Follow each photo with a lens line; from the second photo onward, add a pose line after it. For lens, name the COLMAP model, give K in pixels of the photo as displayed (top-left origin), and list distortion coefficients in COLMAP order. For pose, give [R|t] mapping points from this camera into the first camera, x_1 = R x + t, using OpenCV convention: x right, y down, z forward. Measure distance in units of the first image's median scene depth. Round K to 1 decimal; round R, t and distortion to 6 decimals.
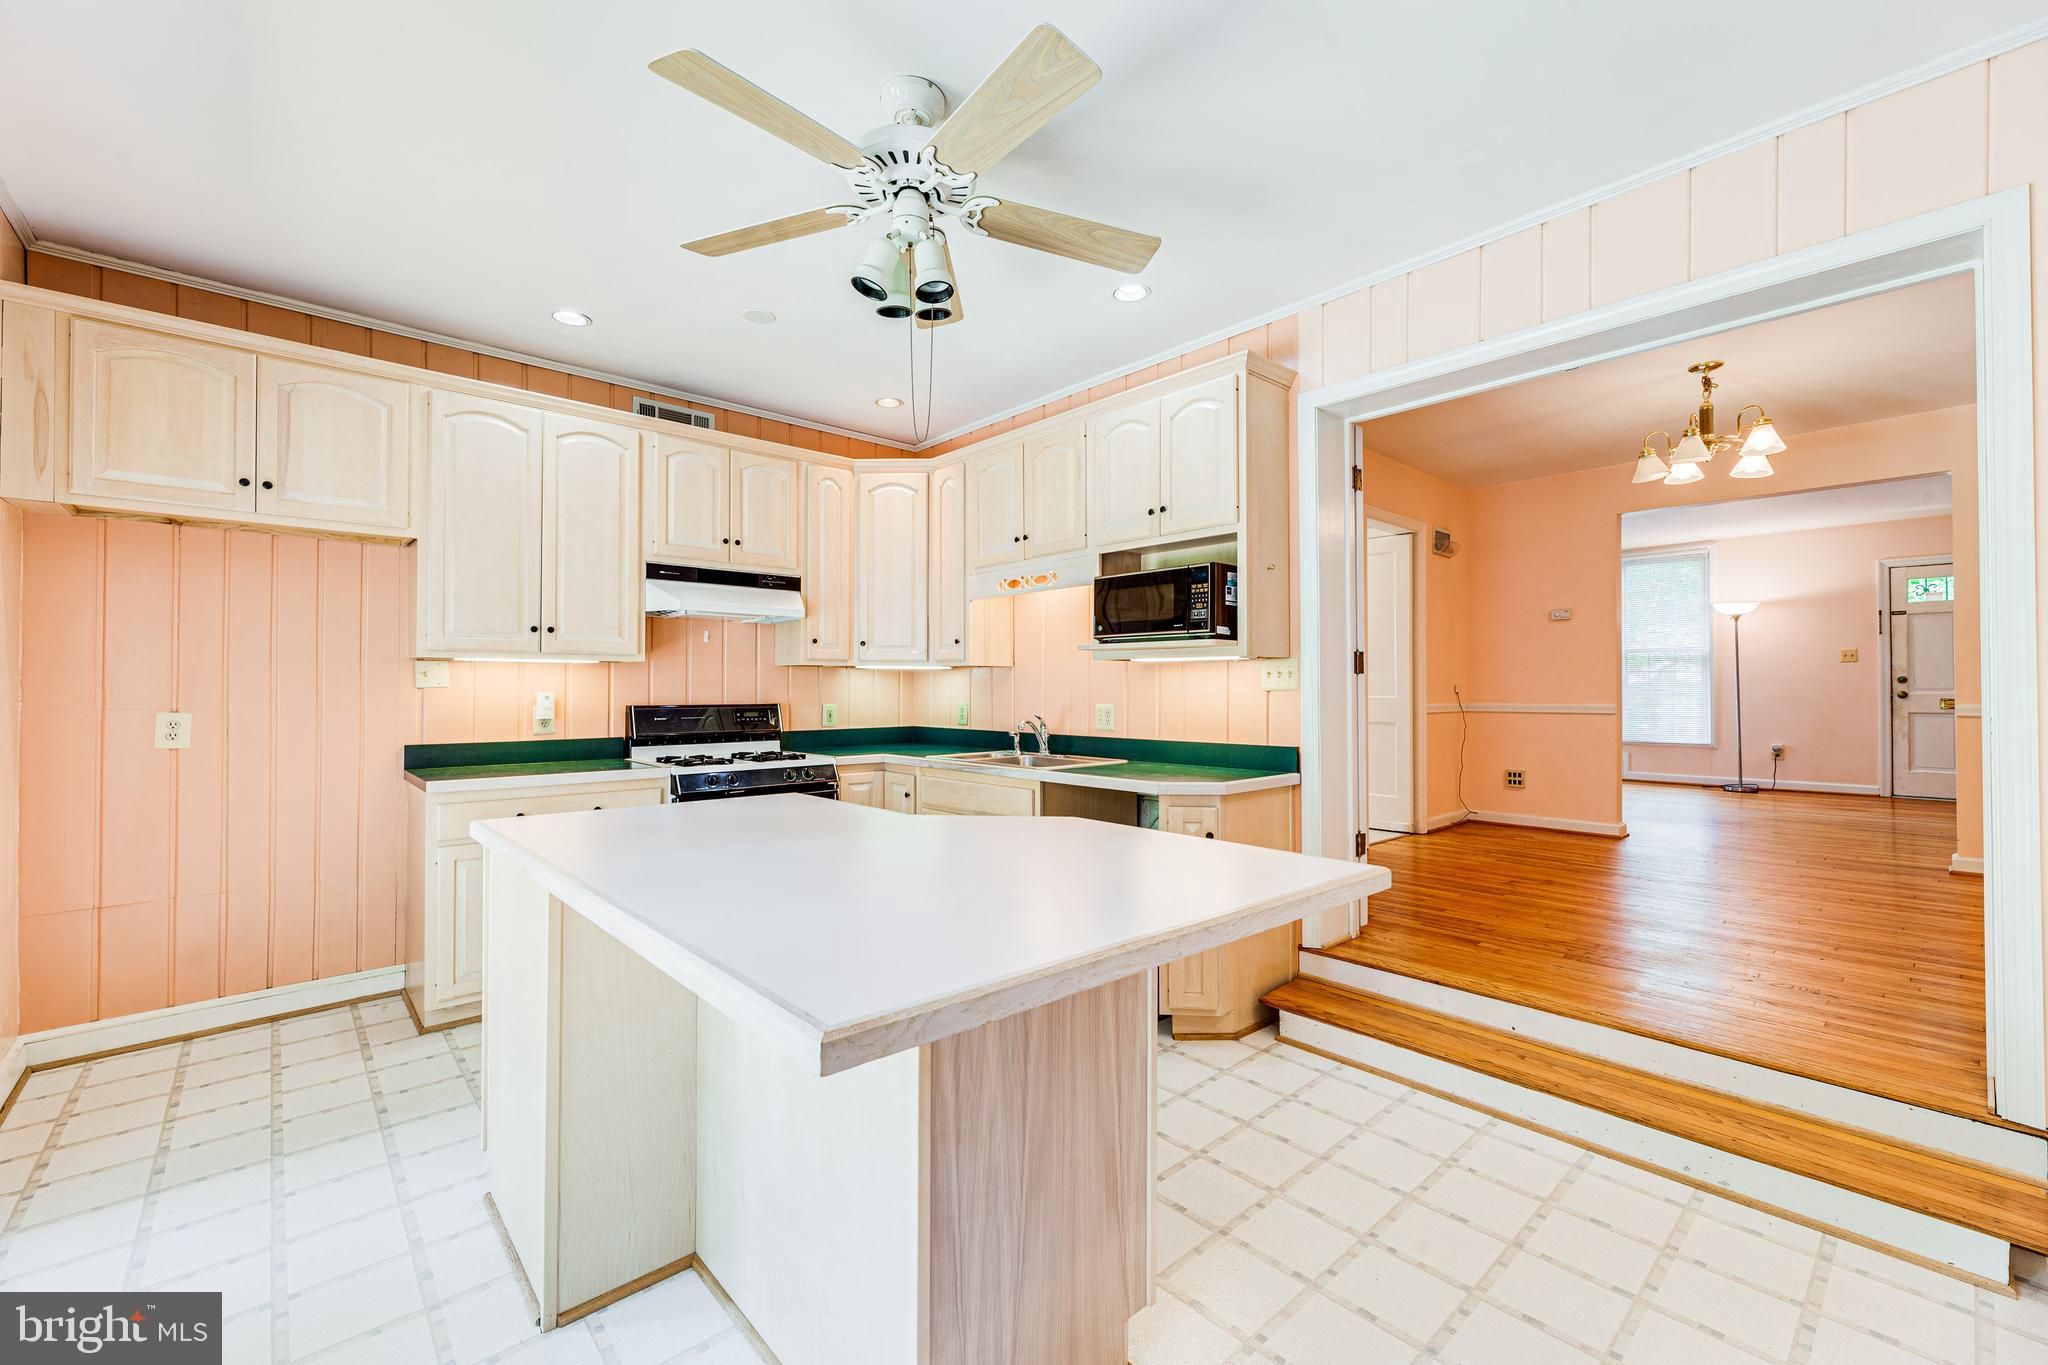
lens RADIAL K [[842.7, 0, 1006.1], [0, 842.7, 679.2], [0, 0, 1]] dist [0.003024, 0.000259]
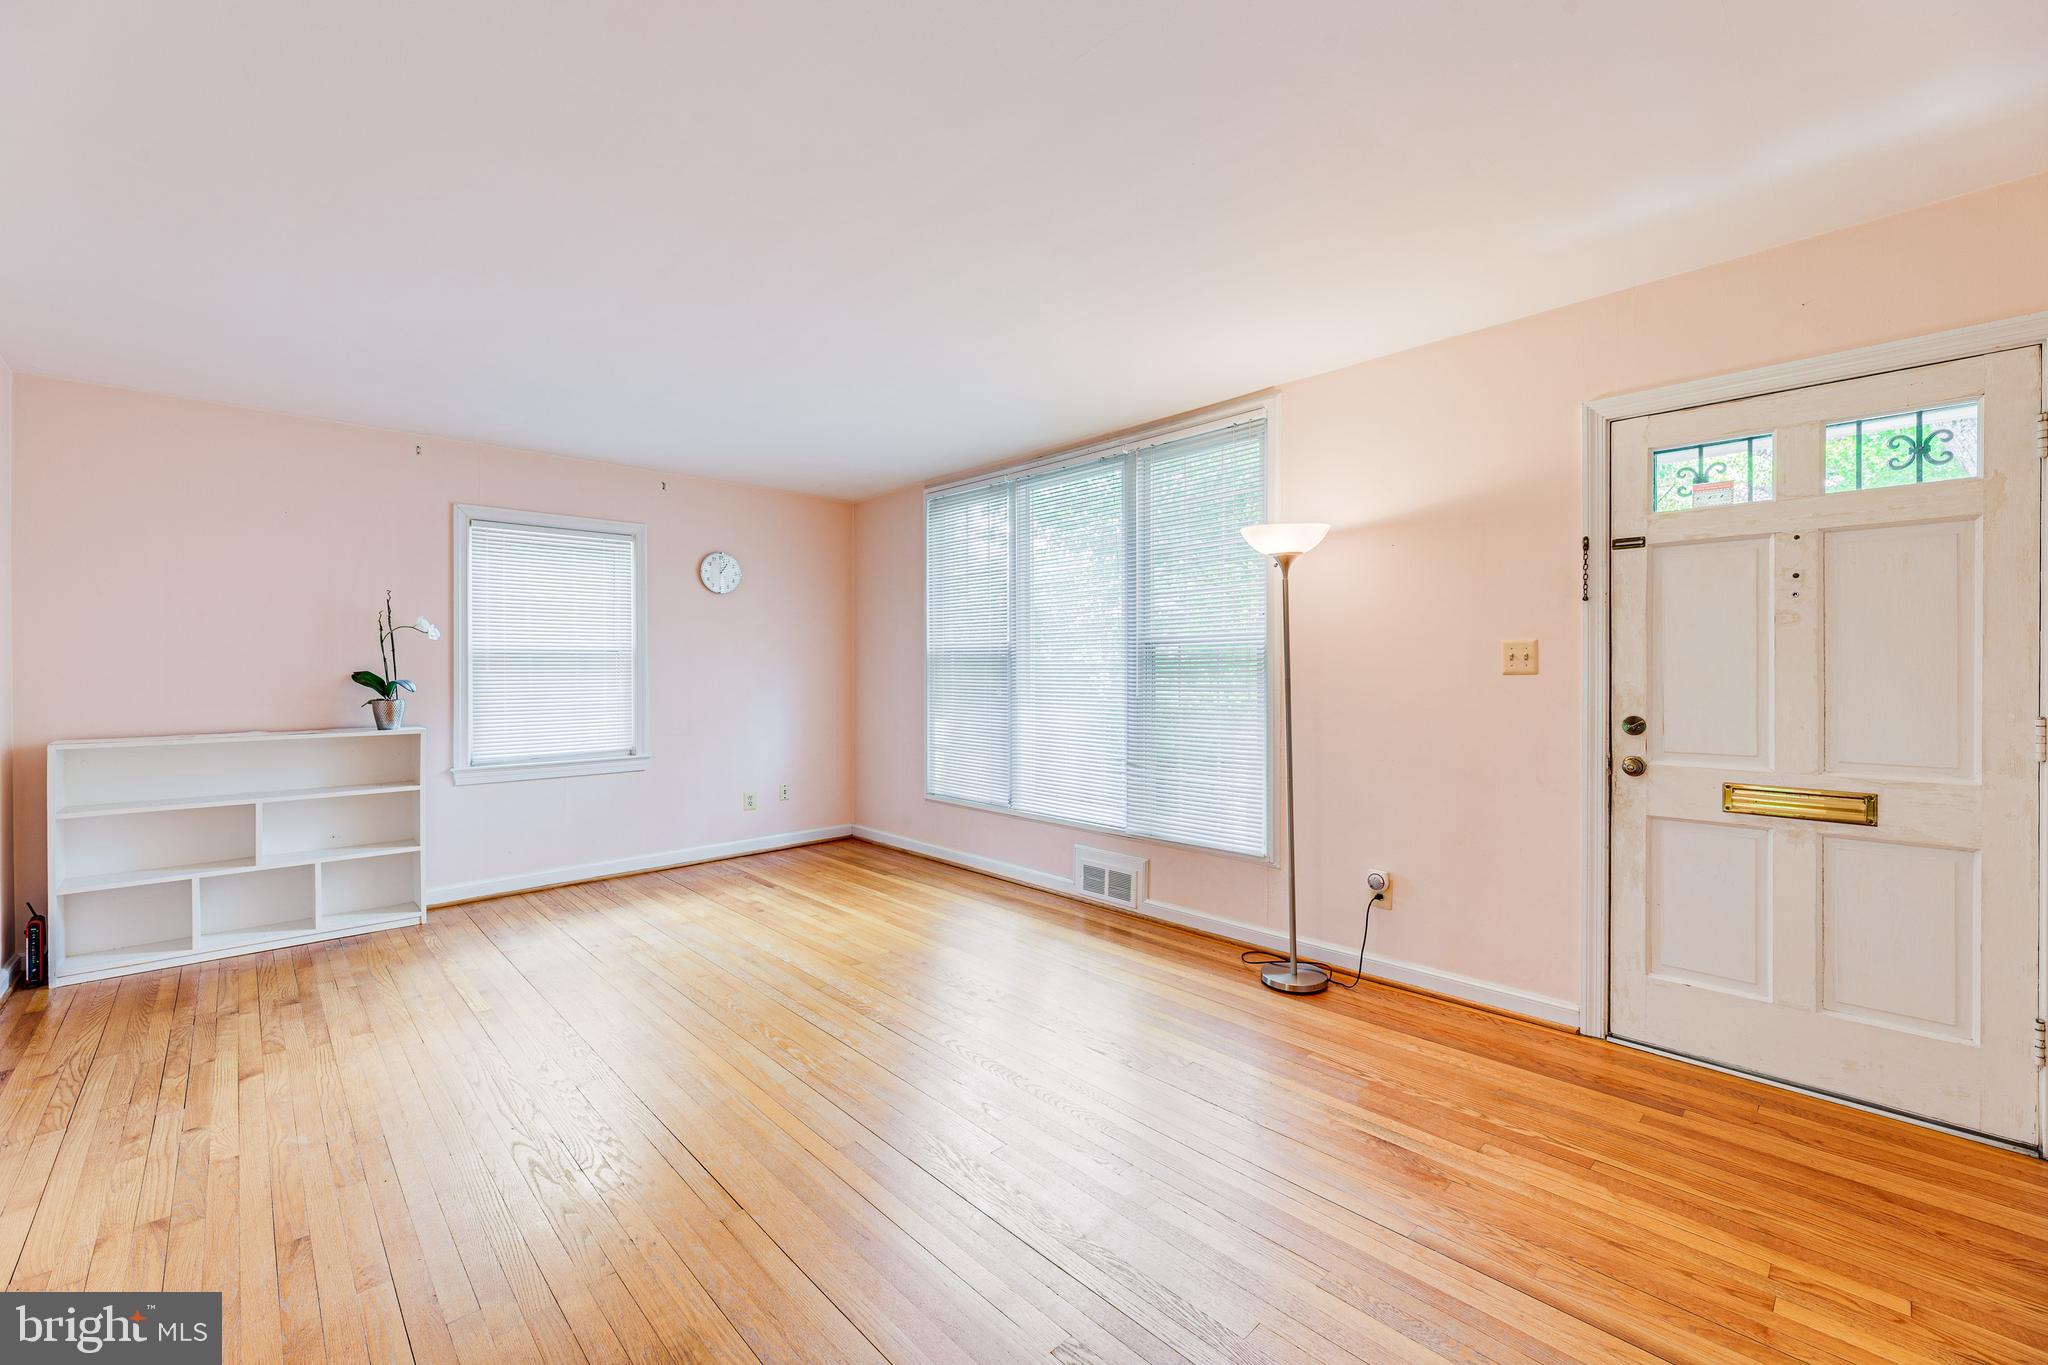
lens RADIAL K [[842.7, 0, 1017.6], [0, 842.7, 674.3], [0, 0, 1]] dist [0.003024, 0.000259]
pose [[0.999779, 0.001490, 0.020972, 0.782013], [-0.001871, 0.999834, 0.018145, -0.027416], [-0.020942, -0.018180, 0.999615, 0.638331]]
